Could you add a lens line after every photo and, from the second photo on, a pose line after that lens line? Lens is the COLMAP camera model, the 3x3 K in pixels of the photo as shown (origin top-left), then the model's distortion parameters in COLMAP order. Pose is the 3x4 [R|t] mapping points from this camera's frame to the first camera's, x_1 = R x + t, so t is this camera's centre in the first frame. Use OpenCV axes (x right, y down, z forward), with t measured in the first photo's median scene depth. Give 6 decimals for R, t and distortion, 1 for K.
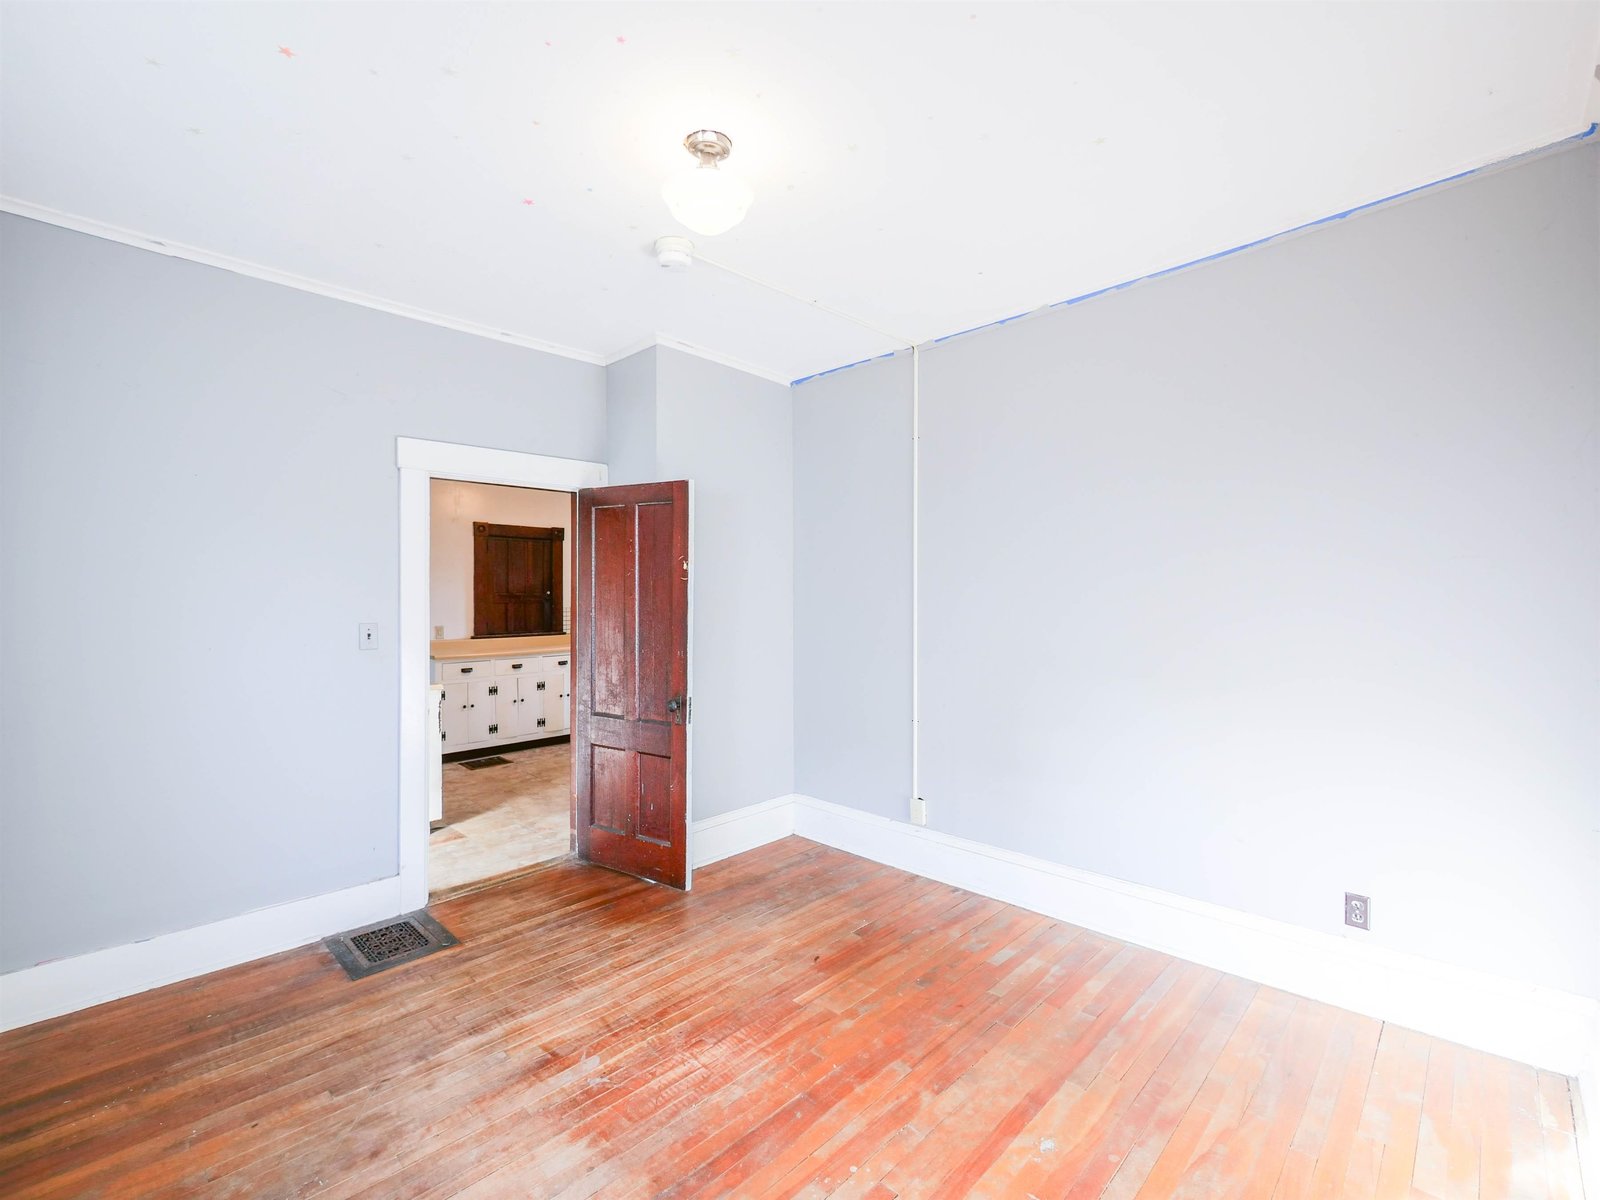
lens RADIAL K [[661.0, 0, 826.8], [0, 661.0, 609.2], [0, 0, 1]] dist [-0.000069, -0.000276]
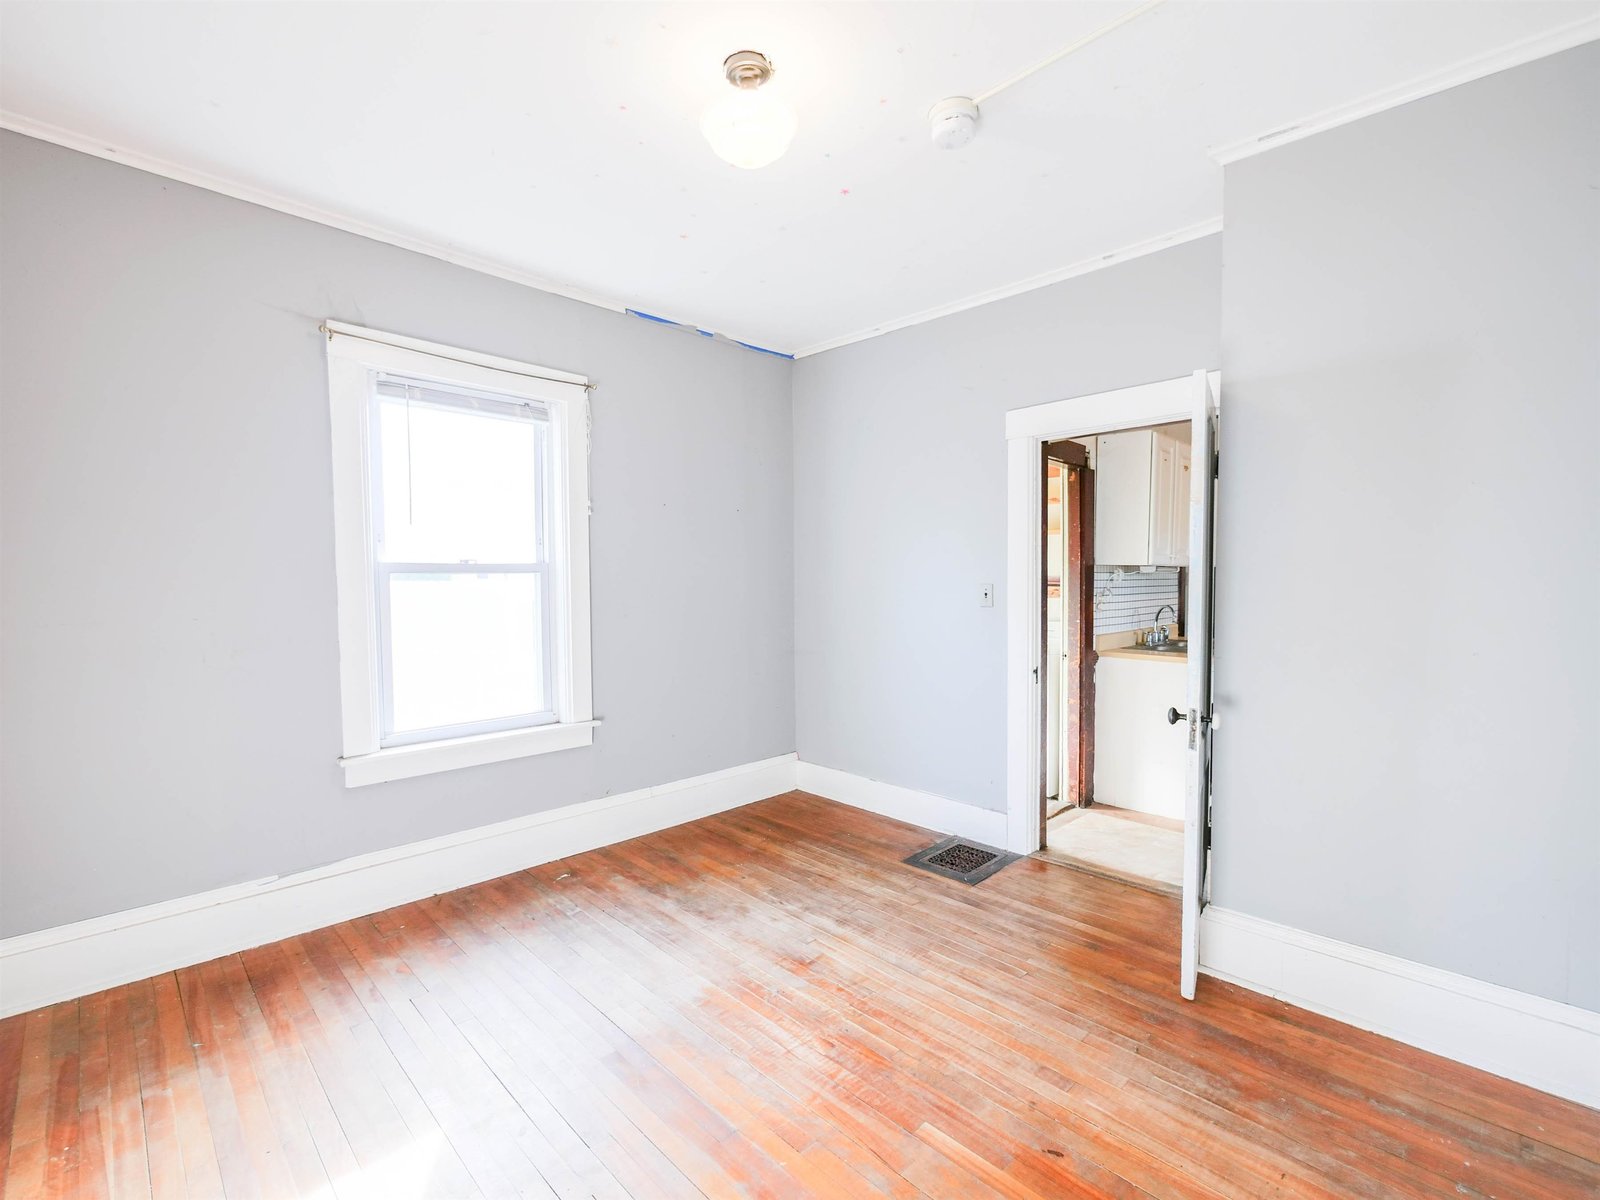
lens RADIAL K [[734.2, 0, 814.1], [0, 734.2, 600.2], [0, 0, 1]] dist [-0.001774, -0.000424]
pose [[-0.012805, 0.040147, -0.999112, 0.740391], [-0.005948, 0.999173, 0.040226, 0.002027], [0.999900, 0.006458, -0.012555, 0.921240]]
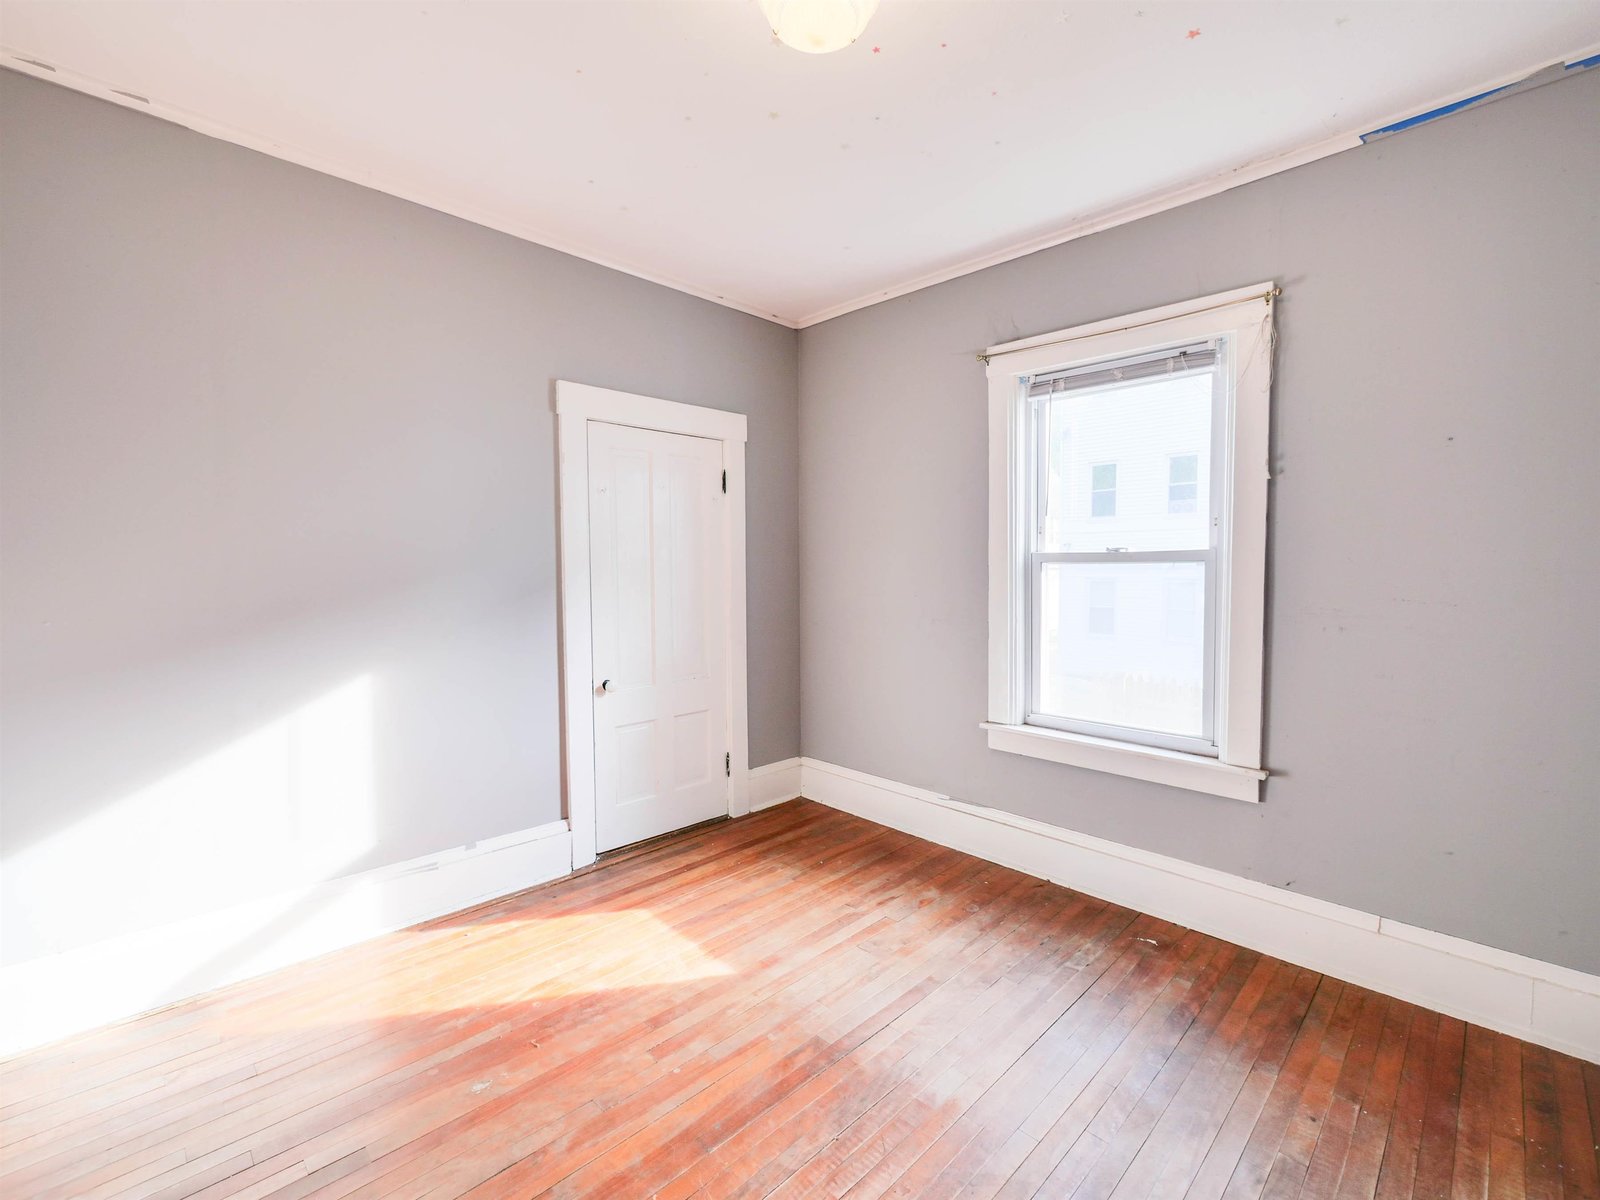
lens RADIAL K [[734.2, 0, 814.1], [0, 734.2, 600.2], [0, 0, 1]] dist [-0.001774, -0.000424]
pose [[-0.998910, 0.002360, 0.046620, -0.174867], [0.004836, 0.998579, 0.053072, 0.005532], [-0.046428, 0.053240, -0.997502, 1.543447]]
